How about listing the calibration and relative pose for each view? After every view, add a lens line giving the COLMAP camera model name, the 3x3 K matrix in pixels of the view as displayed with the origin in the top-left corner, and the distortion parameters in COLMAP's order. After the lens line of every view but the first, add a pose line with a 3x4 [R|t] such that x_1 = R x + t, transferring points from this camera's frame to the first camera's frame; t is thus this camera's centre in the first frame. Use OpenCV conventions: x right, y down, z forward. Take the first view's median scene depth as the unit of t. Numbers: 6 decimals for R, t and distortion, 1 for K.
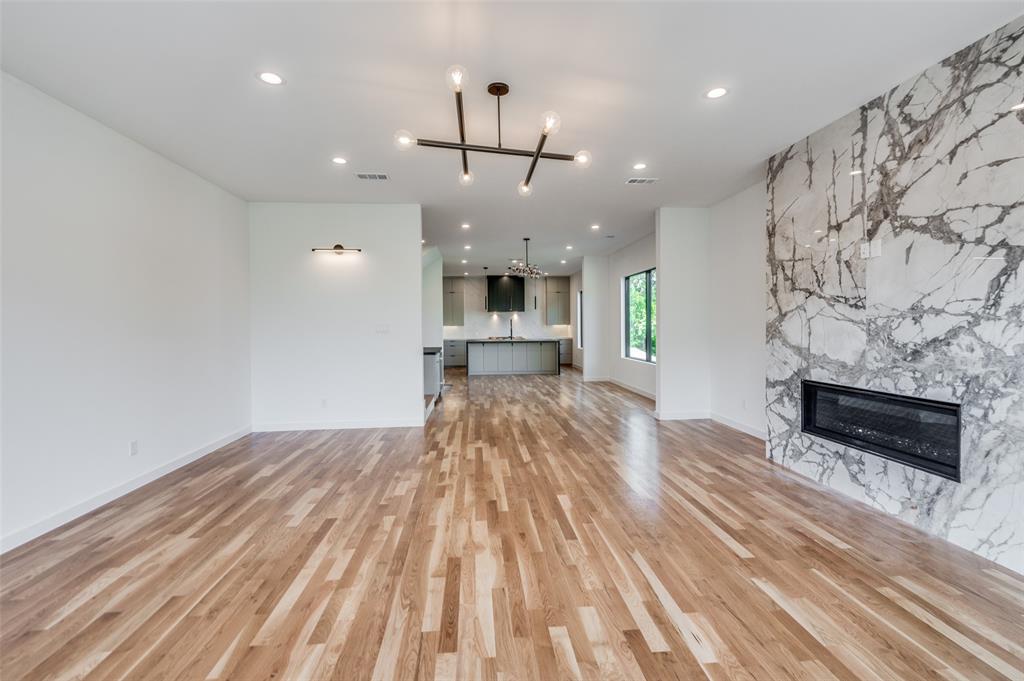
lens RADIAL K [[441.0, 0, 518.3], [0, 441.0, 334.3], [0, 0, 1]] dist [0.000292, -0.000657]
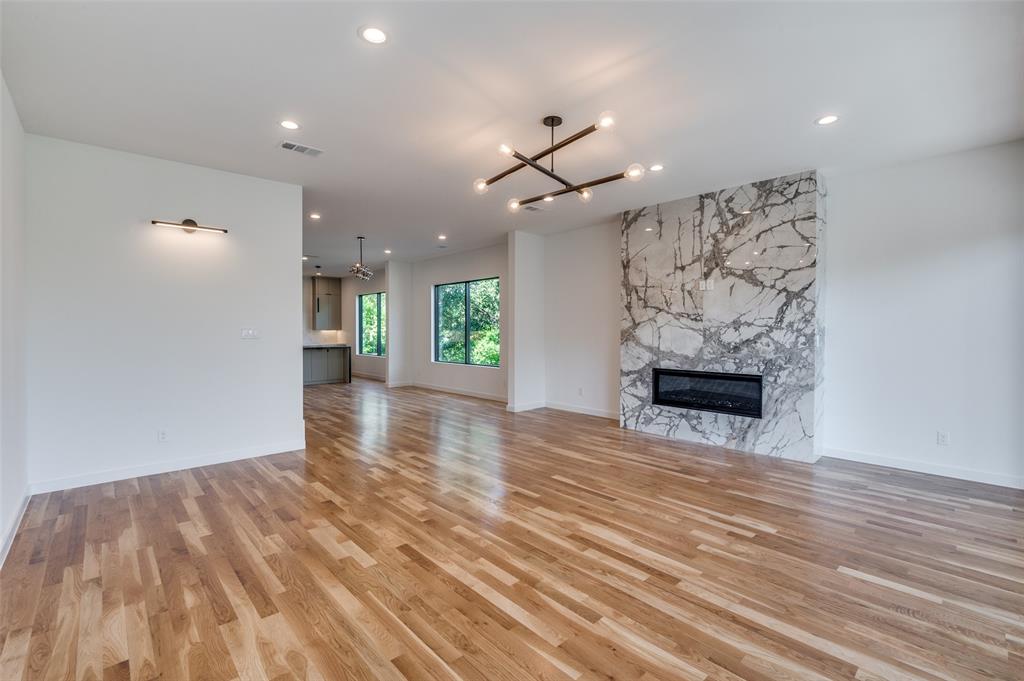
lens RADIAL K [[437.3, 0, 512.0], [0, 437.3, 340.5], [0, 0, 1]] dist [0.003481, -0.014400]
pose [[0.796209, -0.006558, 0.604986, -0.749653], [0.006277, 0.999977, 0.002578, 0.002830], [-0.604989, 0.001745, 0.796232, 0.156017]]
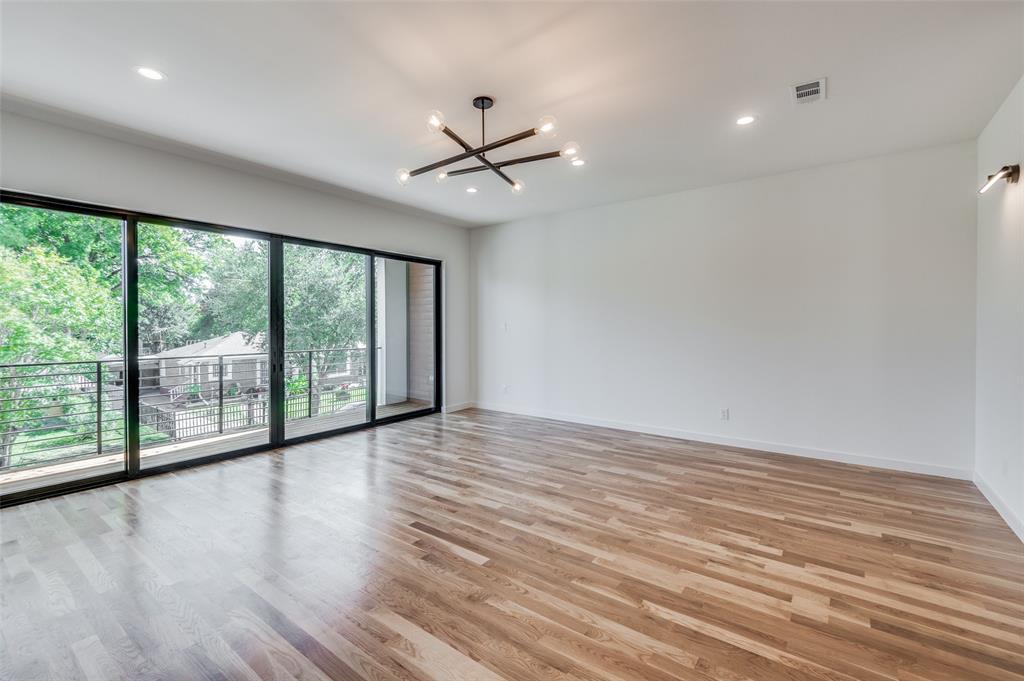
lens RADIAL K [[450.2, 0, 509.1], [0, 450.2, 327.3], [0, 0, 1]] dist [0.004547, -0.001275]
pose [[-0.679053, 0.017440, -0.733882, 0.666936], [-0.007663, 0.999495, 0.030843, -0.049596], [0.734049, 0.026568, -0.678576, 1.661132]]
